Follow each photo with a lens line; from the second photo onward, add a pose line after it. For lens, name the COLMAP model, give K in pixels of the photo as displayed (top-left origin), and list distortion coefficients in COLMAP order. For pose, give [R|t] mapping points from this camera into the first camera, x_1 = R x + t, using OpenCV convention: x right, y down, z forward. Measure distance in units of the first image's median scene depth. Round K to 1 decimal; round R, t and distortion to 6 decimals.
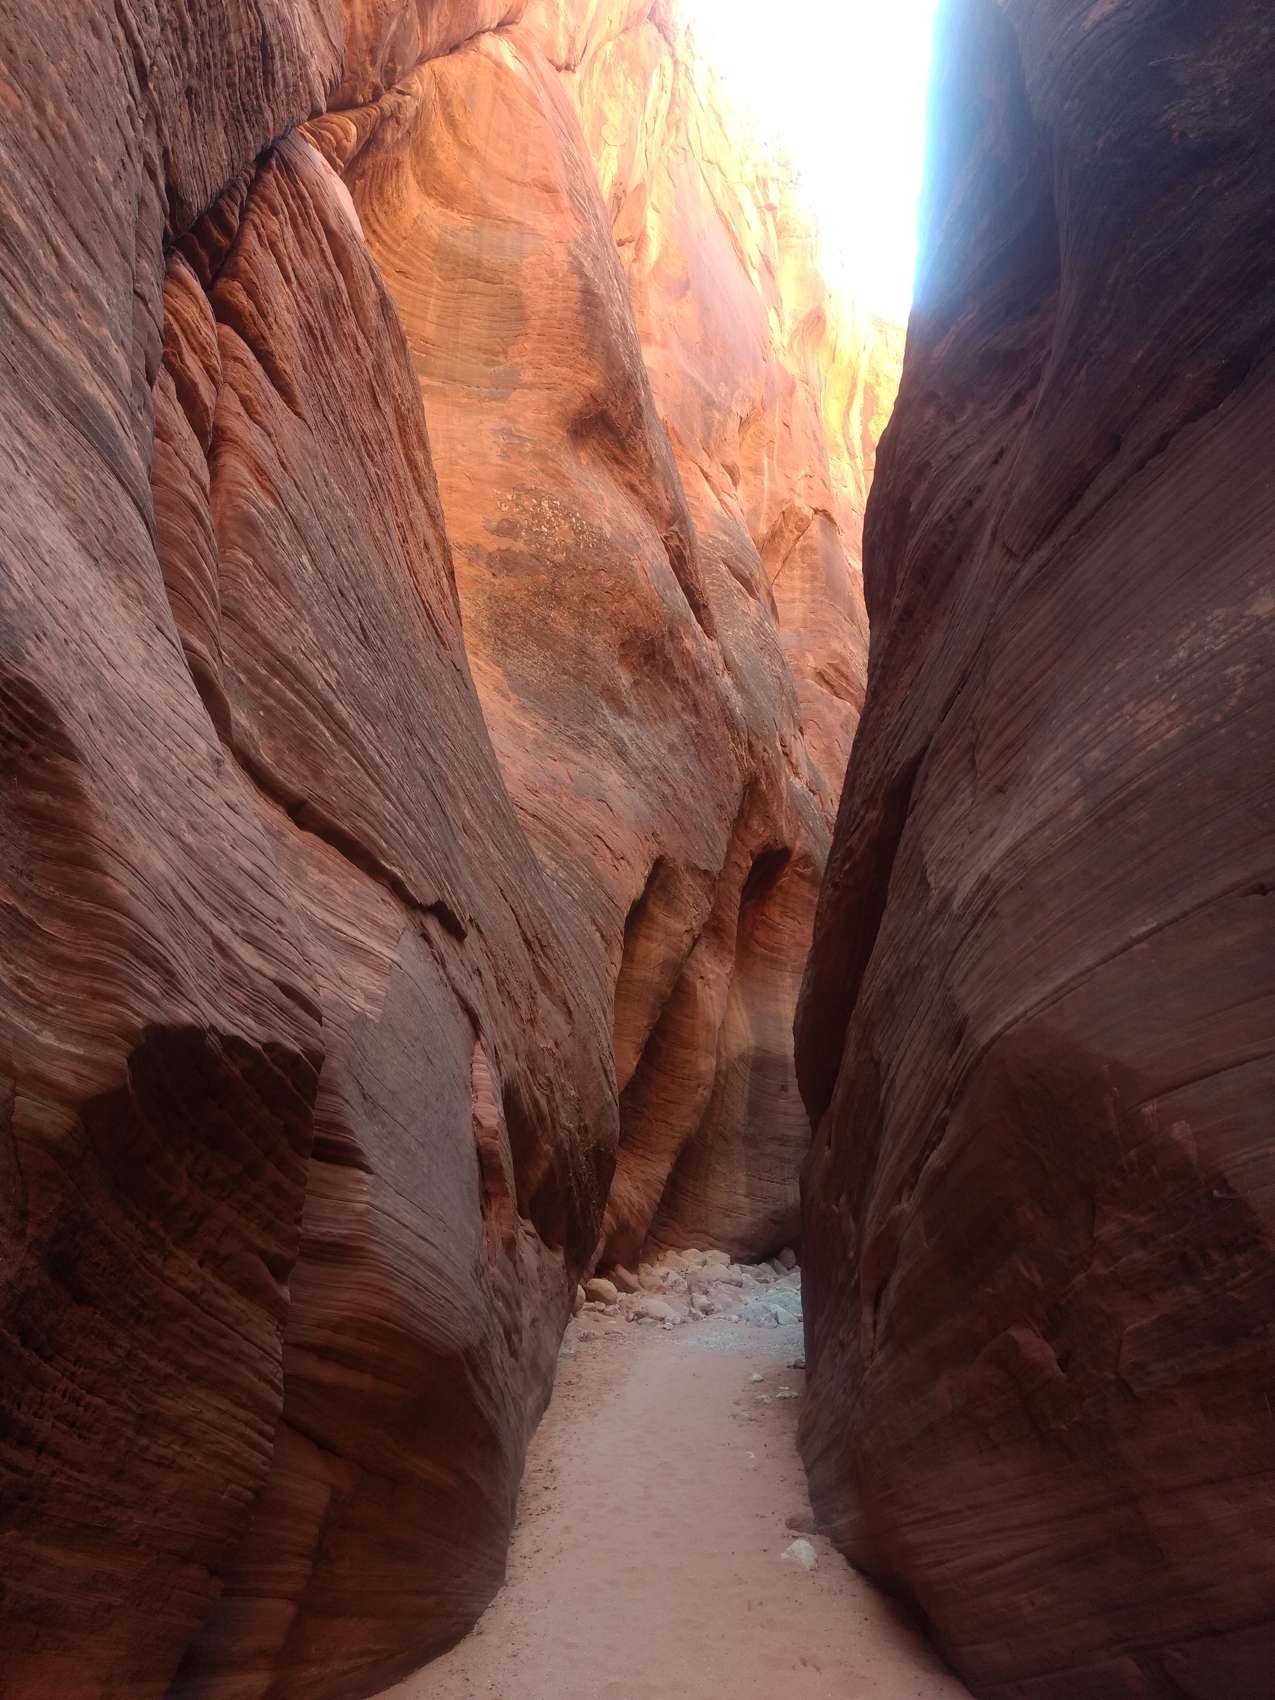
lens RADIAL K [[1361.1, 0, 645.1], [0, 1361.1, 843.2], [0, 0, 1]] dist [0.028181, -0.023663]
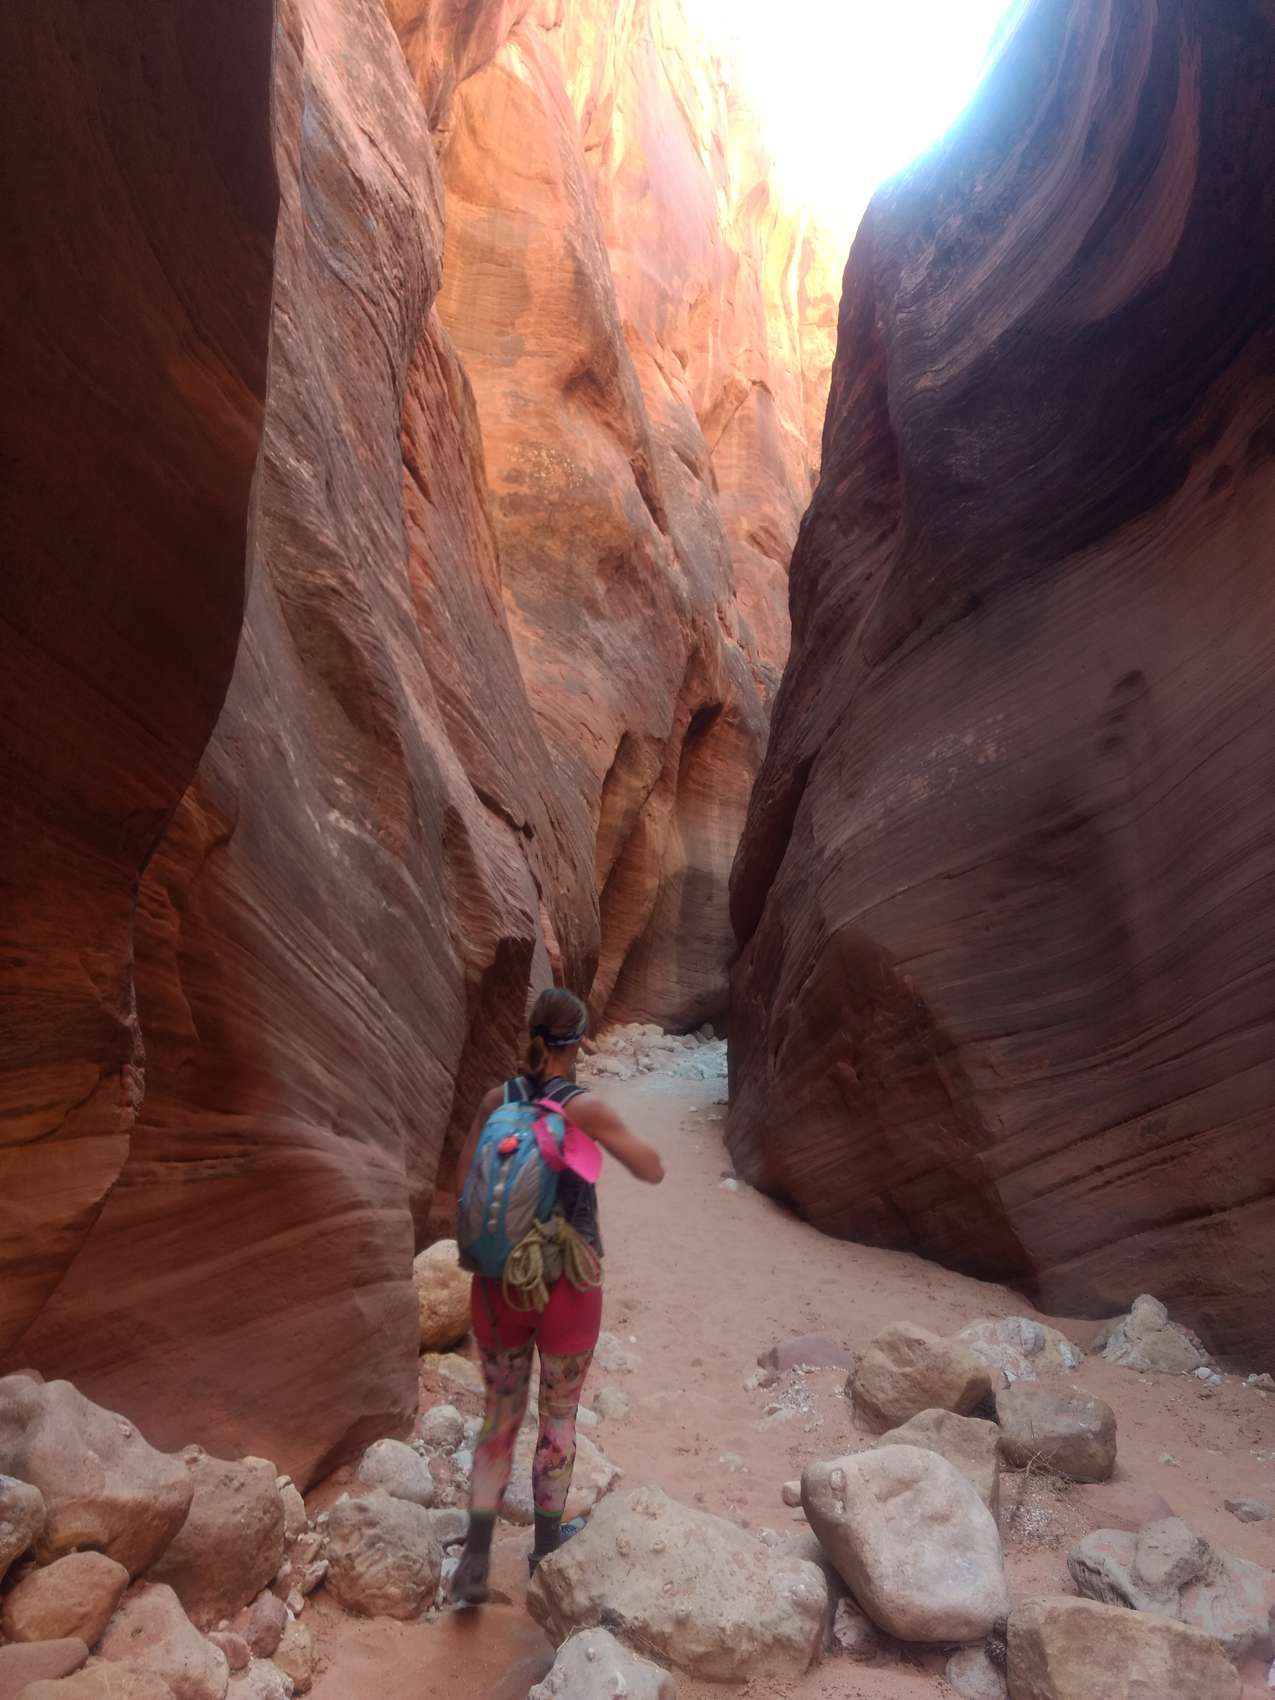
lens RADIAL K [[1361.1, 0, 634.3], [0, 1361.1, 854.3], [0, 0, 1]] dist [0.028181, -0.023663]
pose [[0.998401, 0.016683, 0.054004, -0.052615], [-0.025388, 0.986007, 0.164758, -0.095021], [-0.050500, -0.165866, 0.984854, -0.316682]]
